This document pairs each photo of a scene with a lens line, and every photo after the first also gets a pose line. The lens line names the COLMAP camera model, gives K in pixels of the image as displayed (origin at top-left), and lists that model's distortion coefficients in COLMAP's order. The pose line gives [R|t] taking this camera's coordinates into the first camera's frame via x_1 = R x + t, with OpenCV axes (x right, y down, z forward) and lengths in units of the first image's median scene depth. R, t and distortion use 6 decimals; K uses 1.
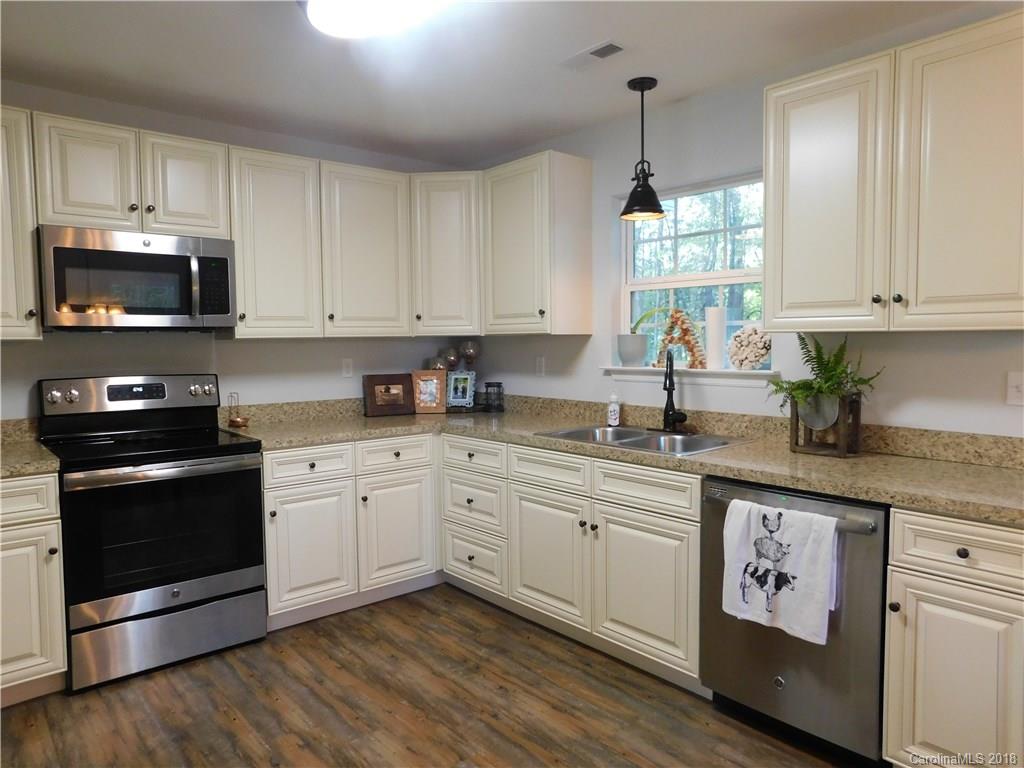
lens RADIAL K [[687.7, 0, 512.0], [0, 687.7, 384.0], [0, 0, 1]] dist [-0.058784, 0.055479]
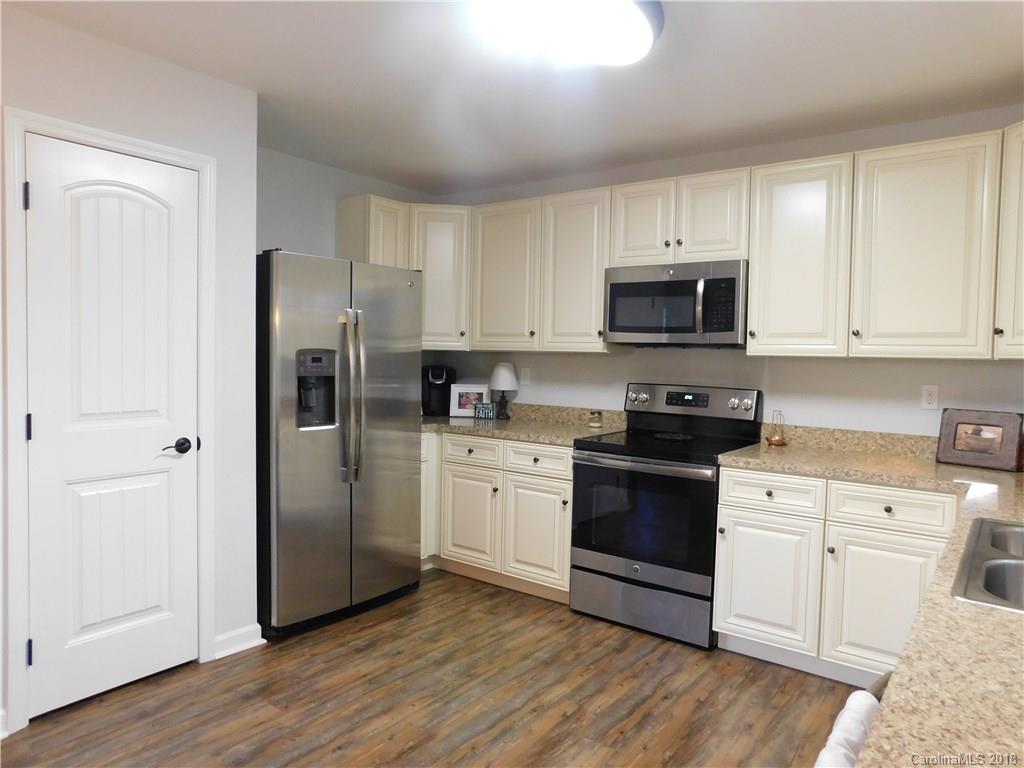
lens RADIAL K [[687.7, 0, 512.0], [0, 687.7, 384.0], [0, 0, 1]] dist [-0.058784, 0.055479]
pose [[0.205534, 0.058048, -0.976927, 0.507287], [-0.087166, 0.995358, 0.040805, -0.034339], [0.974760, 0.076768, 0.209640, 0.436022]]
